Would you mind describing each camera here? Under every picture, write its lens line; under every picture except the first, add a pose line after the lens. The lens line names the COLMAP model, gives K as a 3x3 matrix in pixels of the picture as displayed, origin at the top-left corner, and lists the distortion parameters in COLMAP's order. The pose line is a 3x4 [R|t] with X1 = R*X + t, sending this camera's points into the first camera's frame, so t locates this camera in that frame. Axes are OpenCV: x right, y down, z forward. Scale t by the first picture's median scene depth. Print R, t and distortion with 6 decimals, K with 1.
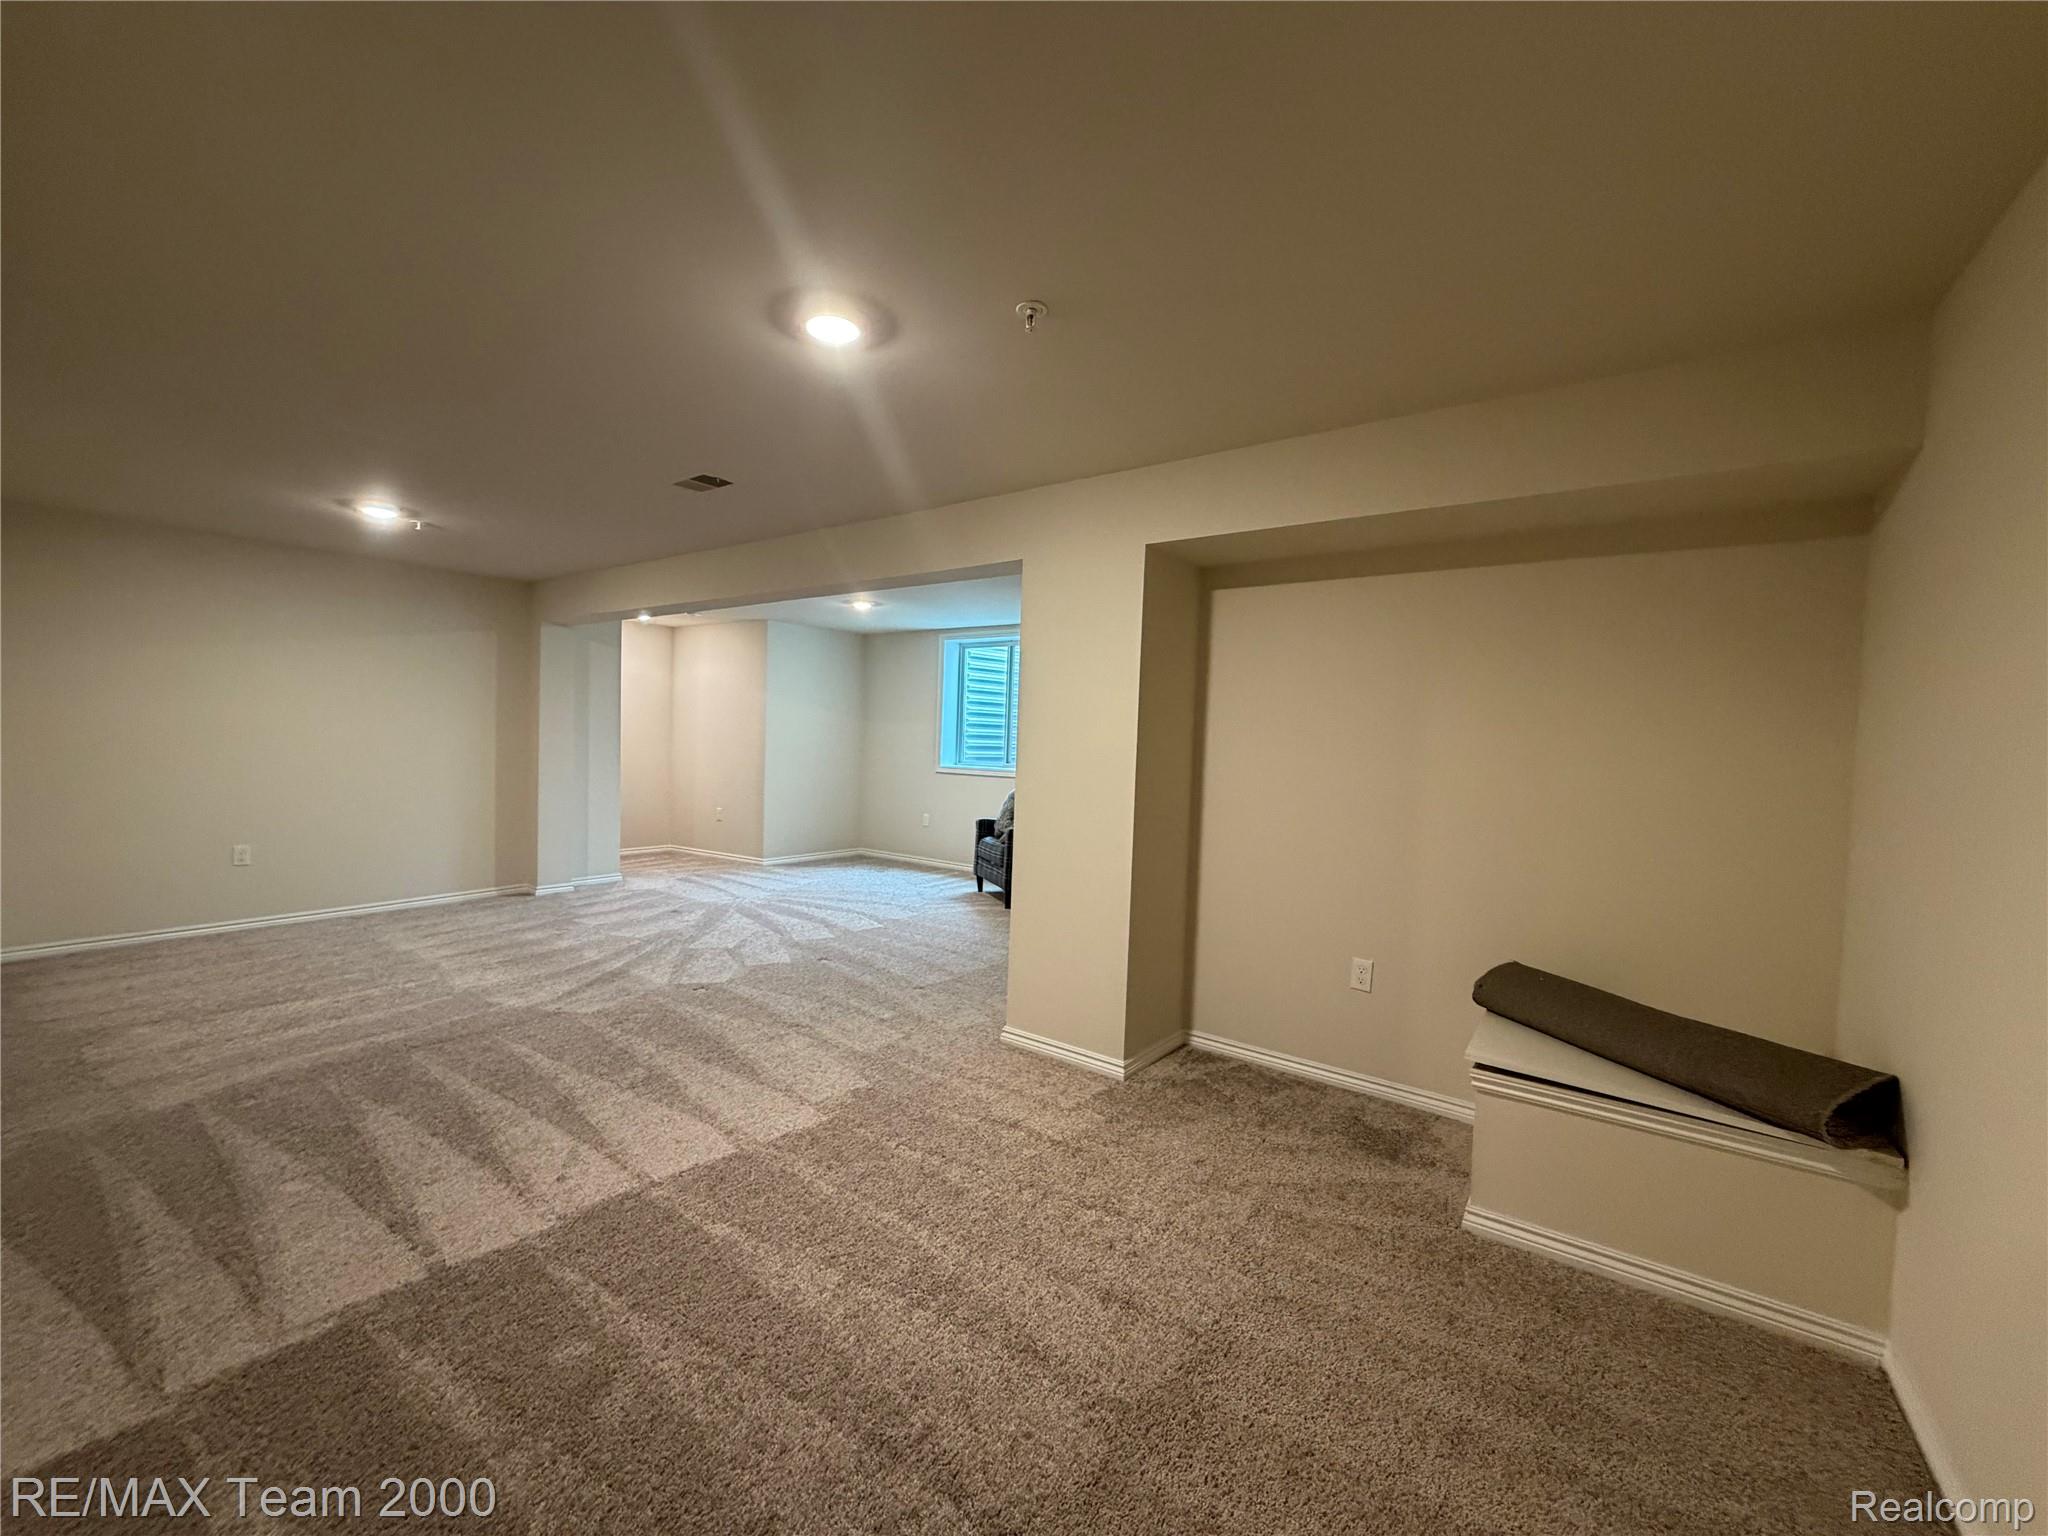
lens RADIAL K [[816.9, 0, 1019.4], [0, 816.9, 768.7], [0, 0, 1]] dist [-0.000044, 0.000441]
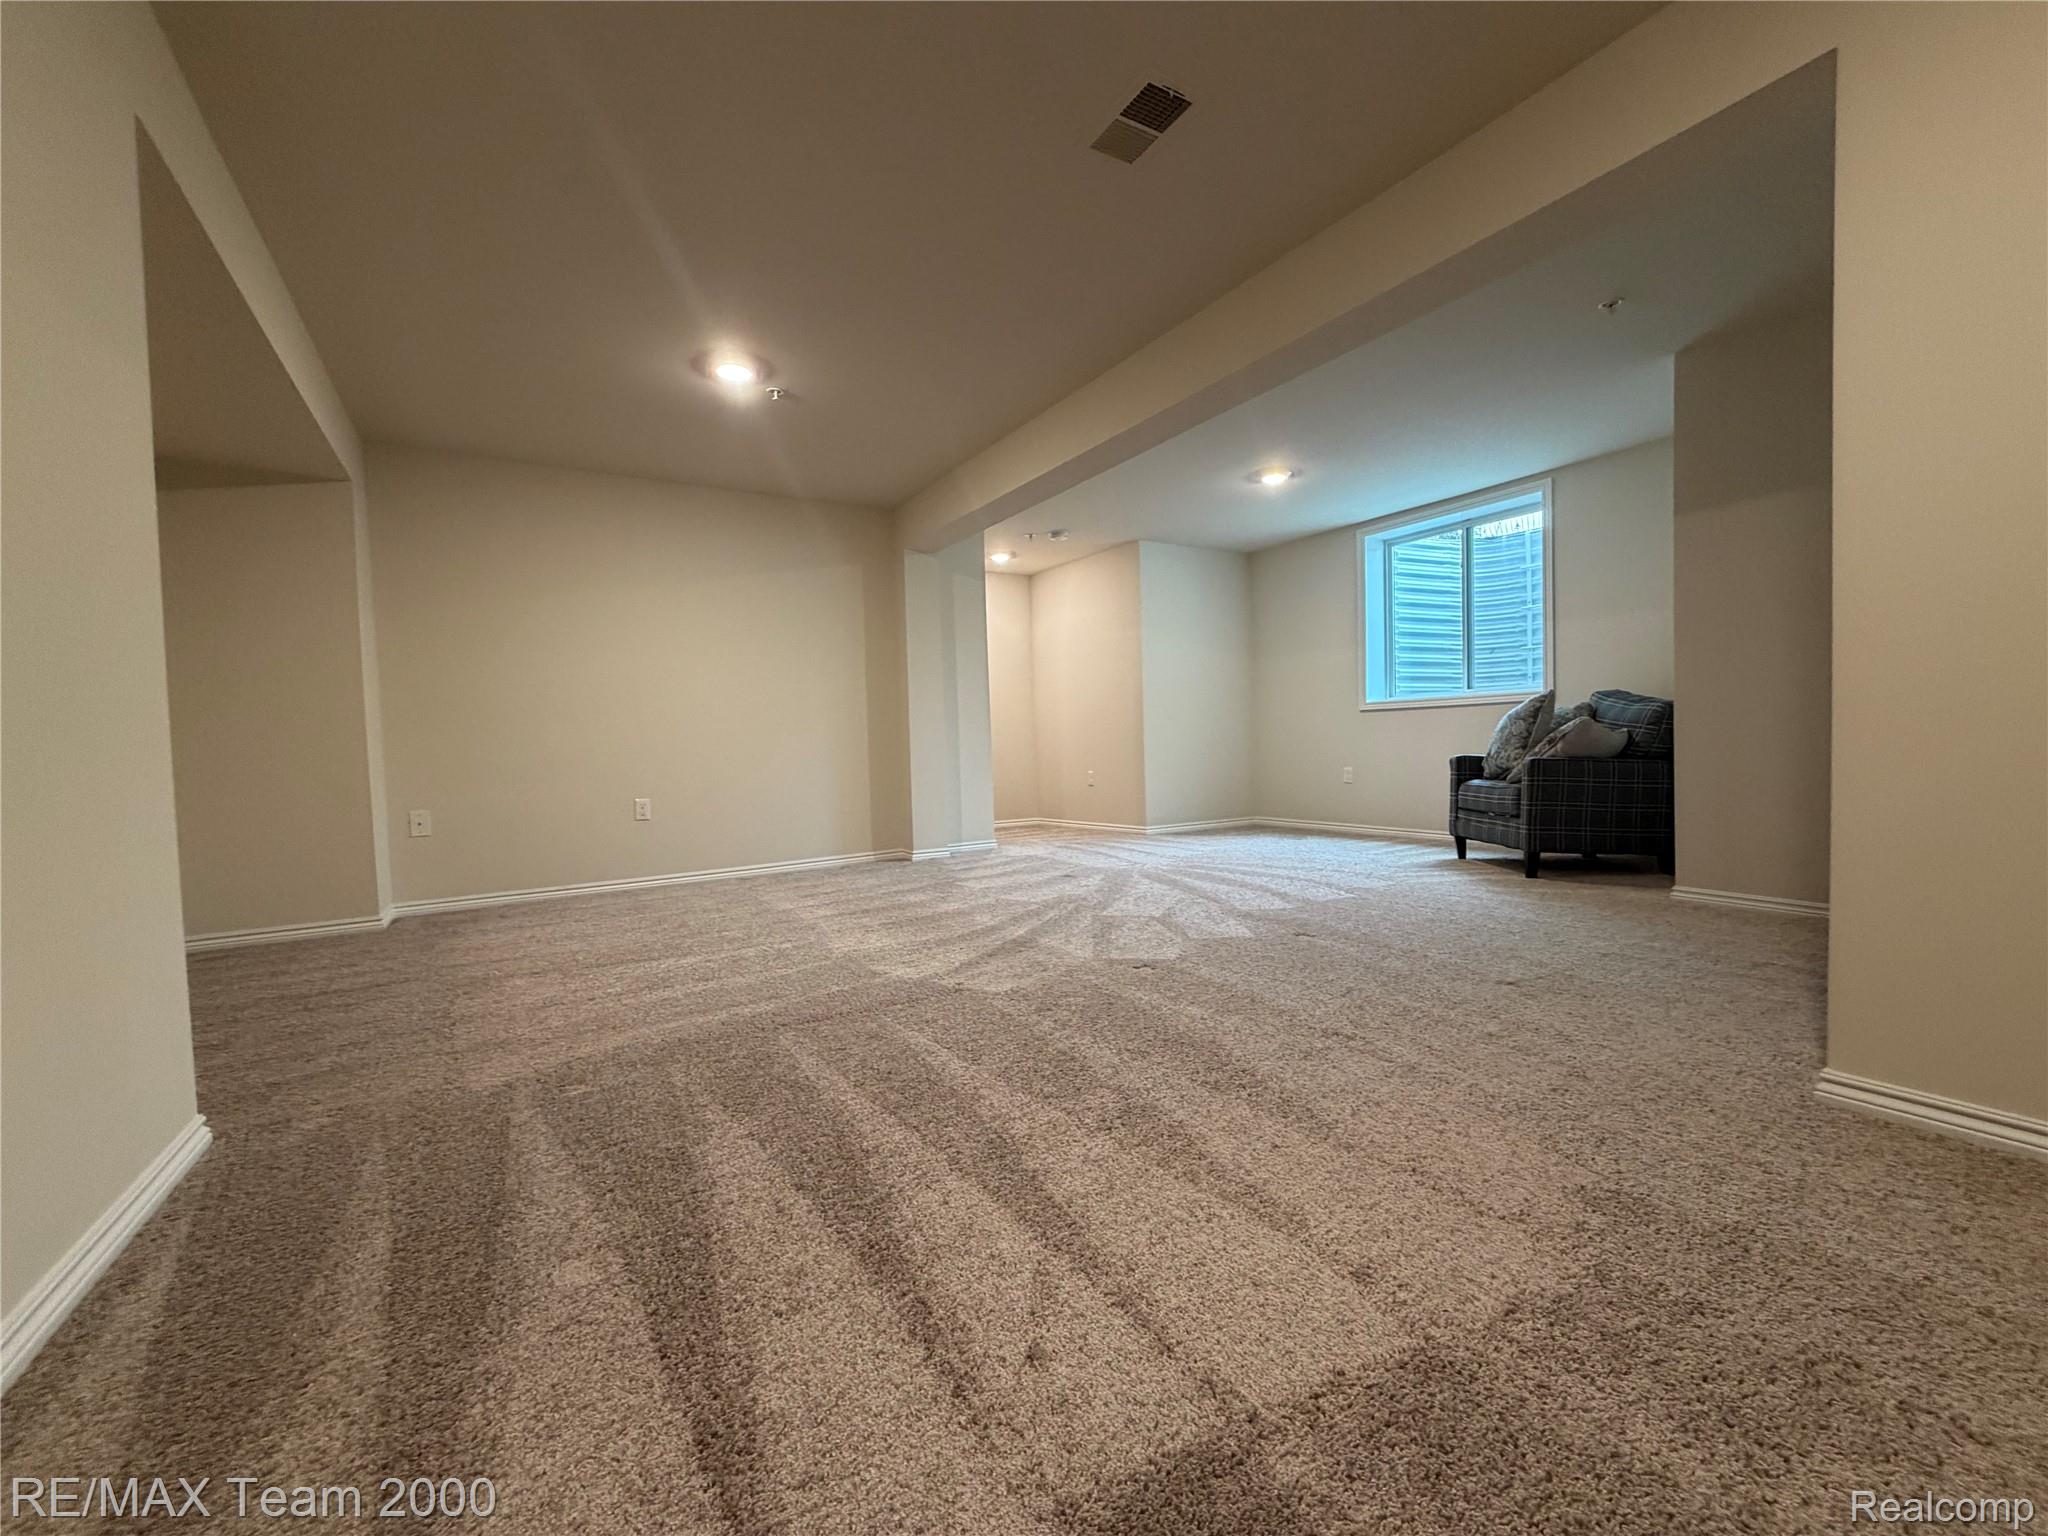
lens RADIAL K [[816.9, 0, 1024.8], [0, 816.9, 770.4], [0, 0, 1]] dist [-0.000044, 0.000441]
pose [[0.927968, -0.044757, -0.369961, -0.241757], [0.042689, 0.998993, -0.013779, 0.121565], [0.370206, -0.003006, 0.928945, 0.367787]]
